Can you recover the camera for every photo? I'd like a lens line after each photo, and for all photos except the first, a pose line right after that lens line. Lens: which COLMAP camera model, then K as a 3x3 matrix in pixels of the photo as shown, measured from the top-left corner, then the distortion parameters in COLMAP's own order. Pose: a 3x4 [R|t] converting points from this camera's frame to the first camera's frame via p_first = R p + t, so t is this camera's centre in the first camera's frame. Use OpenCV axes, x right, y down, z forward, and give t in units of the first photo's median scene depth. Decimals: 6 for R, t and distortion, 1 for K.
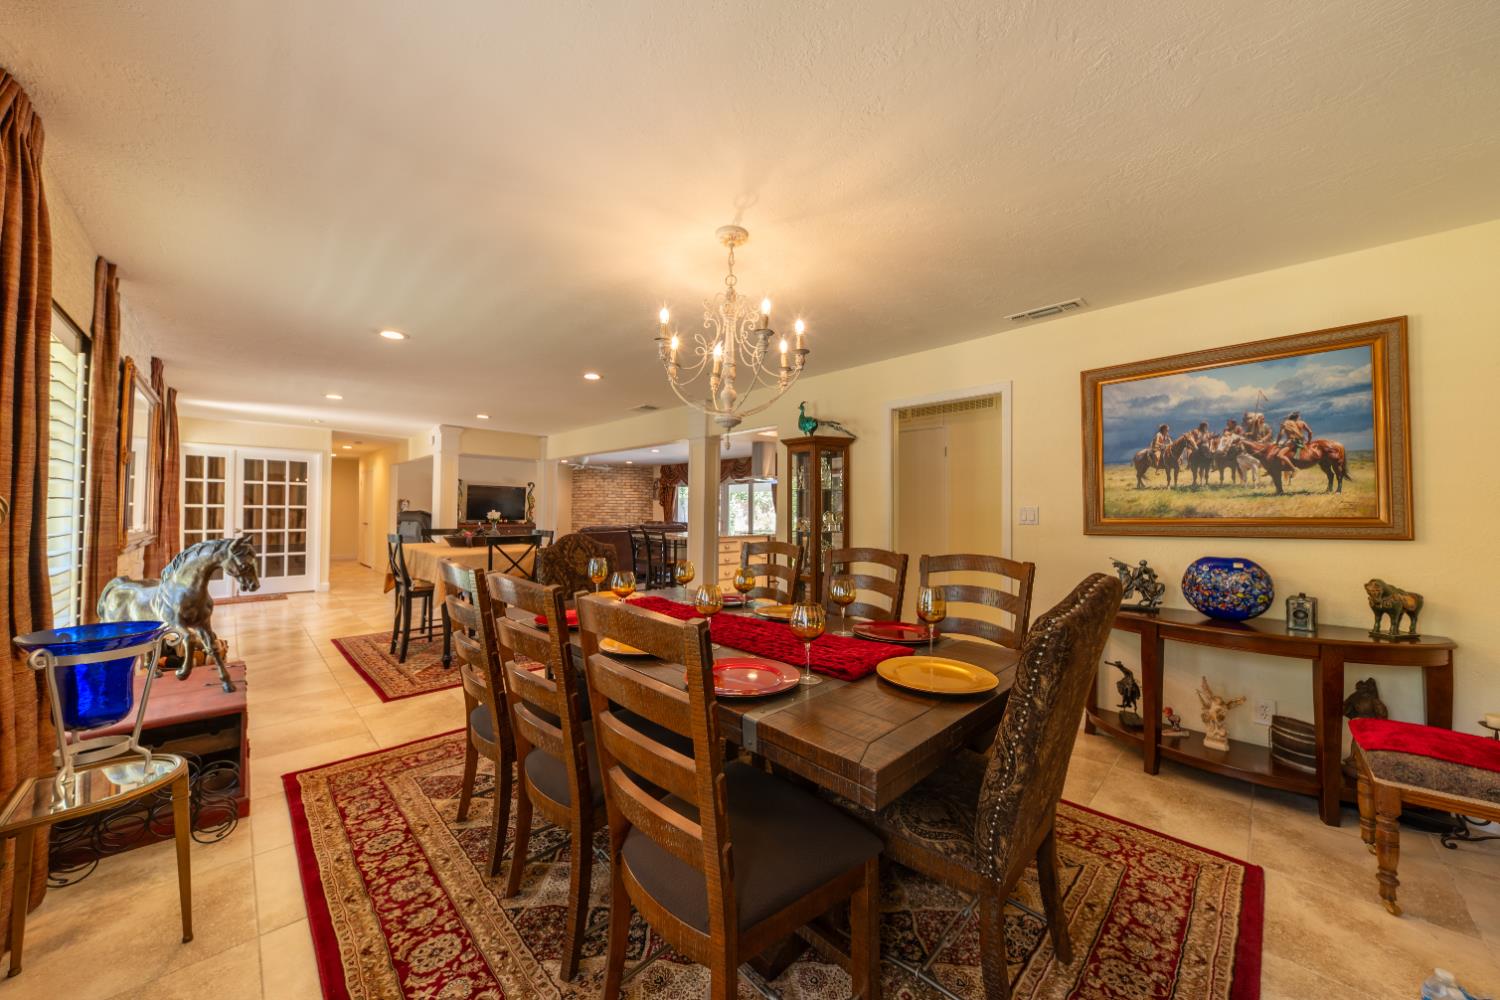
lens RADIAL K [[519.7, 0, 751.2], [0, 519.7, 506.2], [0, 0, 1]] dist [0.001737, -0.002772]
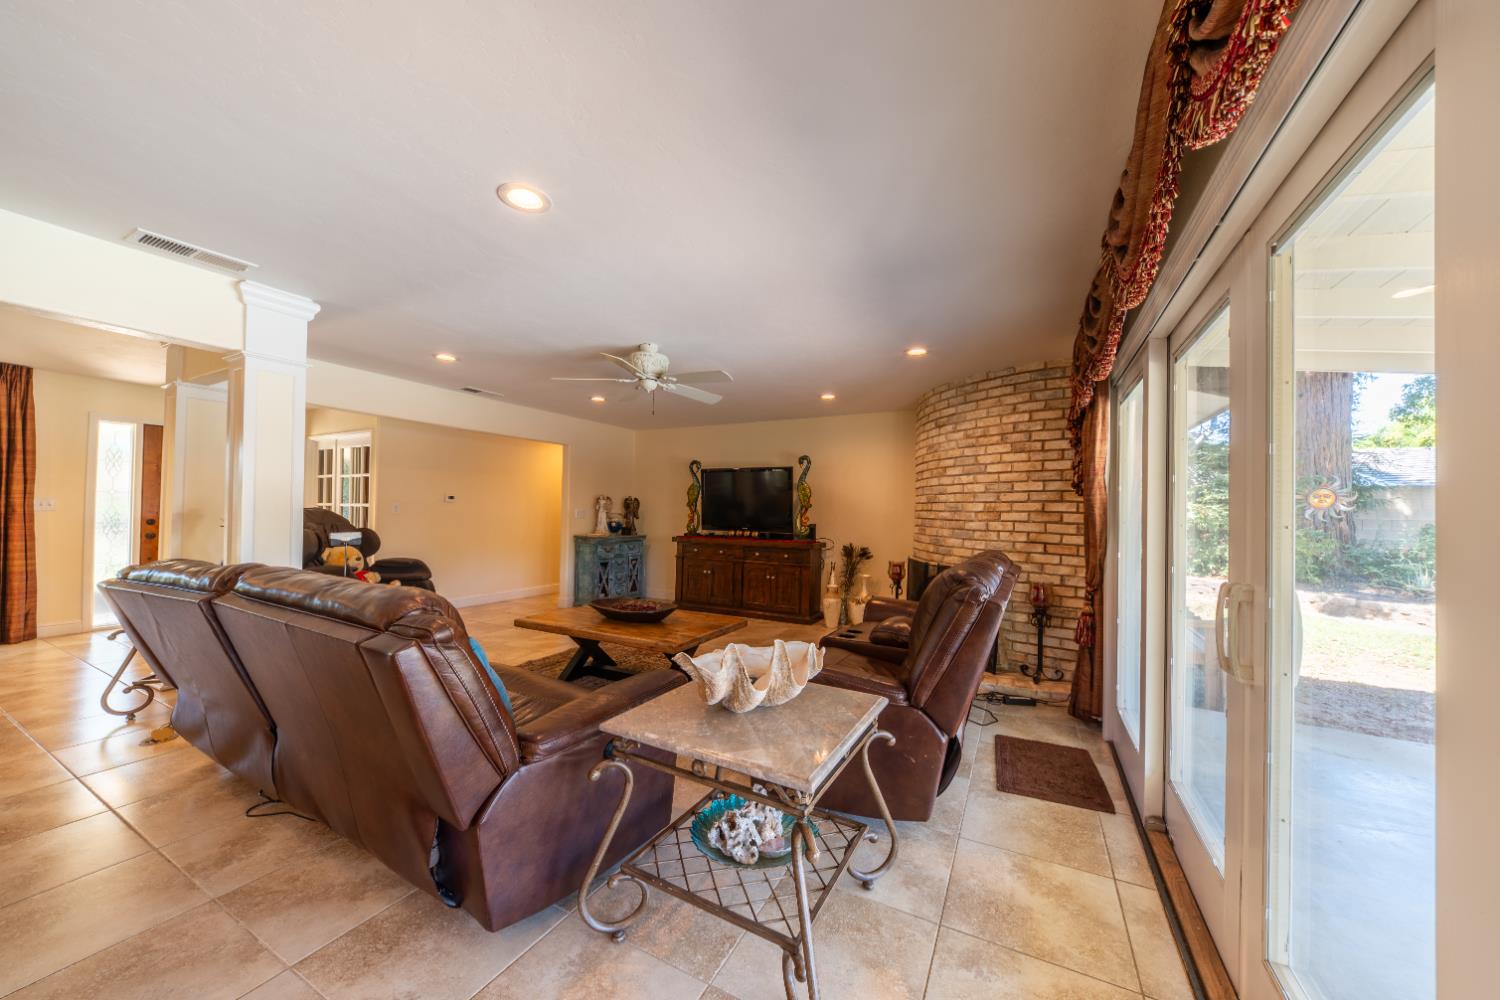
lens RADIAL K [[519.7, 0, 751.2], [0, 519.7, 506.2], [0, 0, 1]] dist [0.001737, -0.002772]
pose [[0.292751, -0.013624, -0.956092, 0.054980], [-0.005009, 0.999863, -0.015781, 0.033253], [0.956176, 0.009409, 0.292642, 2.689653]]
